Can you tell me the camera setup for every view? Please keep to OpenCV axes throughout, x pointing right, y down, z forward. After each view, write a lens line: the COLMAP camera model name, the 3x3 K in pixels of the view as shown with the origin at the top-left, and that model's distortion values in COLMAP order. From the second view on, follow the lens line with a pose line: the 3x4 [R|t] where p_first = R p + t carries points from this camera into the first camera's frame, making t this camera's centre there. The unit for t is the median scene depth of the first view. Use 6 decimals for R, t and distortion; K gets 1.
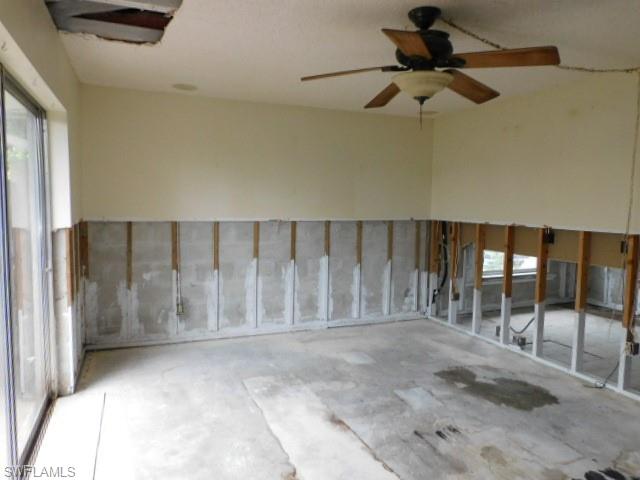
lens RADIAL K [[449.7, 0, 323.5], [0, 449.7, 243.6], [0, 0, 1]] dist [-0.015024, 0.001629]
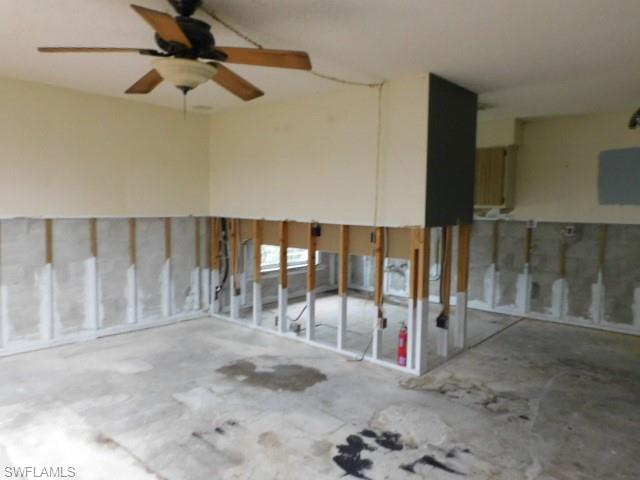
lens RADIAL K [[449.7, 0, 323.5], [0, 449.7, 243.6], [0, 0, 1]] dist [-0.015024, 0.001629]
pose [[0.894997, -0.033108, 0.444842, 0.026007], [0.031016, 0.999447, 0.011984, 0.004433], [-0.444993, 0.003071, 0.895529, 0.003786]]
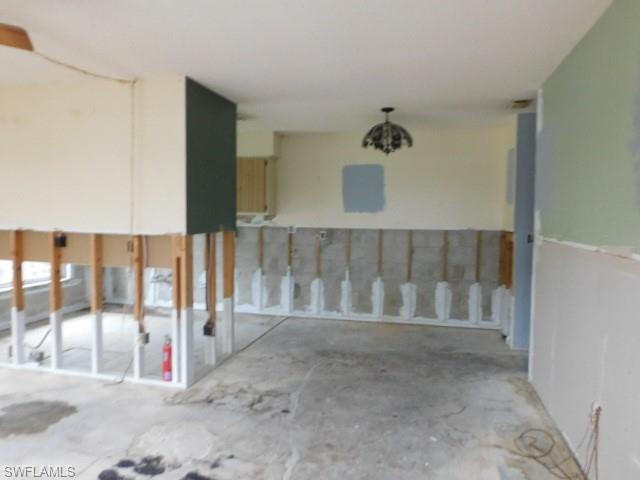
lens RADIAL K [[449.7, 0, 323.5], [0, 449.7, 243.6], [0, 0, 1]] dist [-0.015024, 0.001629]
pose [[0.579935, -0.047337, 0.813287, 0.052457], [0.056471, 0.998245, 0.017834, 0.005982], [-0.812703, 0.035585, 0.581590, -0.003607]]
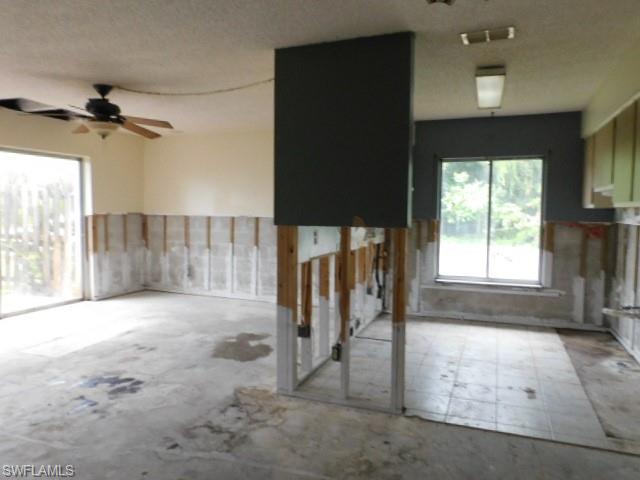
lens RADIAL K [[453.0, 0, 322.2], [0, 453.0, 243.1], [0, 0, 1]] dist [-0.004706, -0.009666]
pose [[0.723561, 0.046061, -0.688722, 1.174291], [-0.062636, 0.998036, 0.000944, 0.015855], [0.687413, 0.042456, 0.725025, 0.189002]]
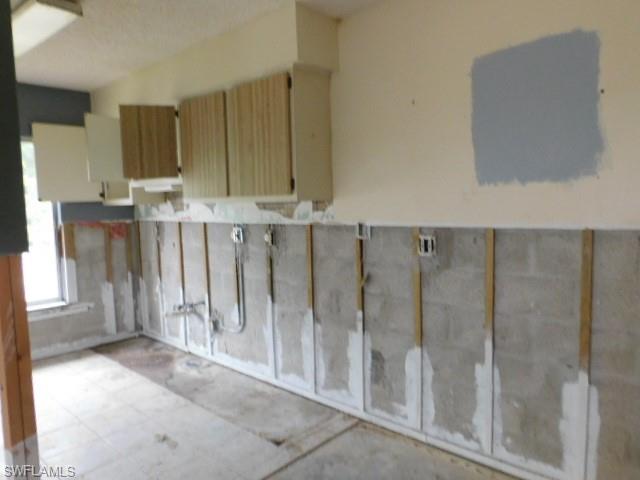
lens RADIAL K [[453.0, 0, 322.2], [0, 453.0, 243.1], [0, 0, 1]] dist [-0.004706, -0.009666]
pose [[0.901148, -0.063686, 0.428808, 0.844579], [0.063249, 0.997881, 0.015285, -0.014718], [-0.428873, 0.013347, 0.903266, 0.361289]]
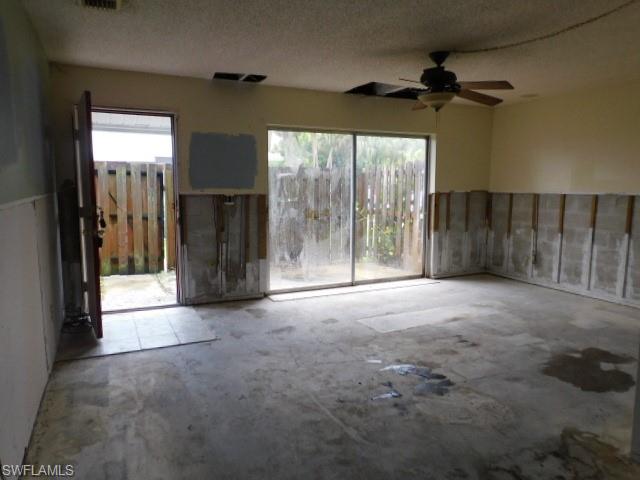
lens RADIAL K [[453.0, 0, 322.2], [0, 453.0, 243.1], [0, 0, 1]] dist [-0.004706, -0.009666]
pose [[0.048310, 0.114003, -0.992305, 1.068130], [-0.083028, 0.990485, 0.109752, 0.002502], [0.995376, 0.077087, 0.057316, 0.304553]]
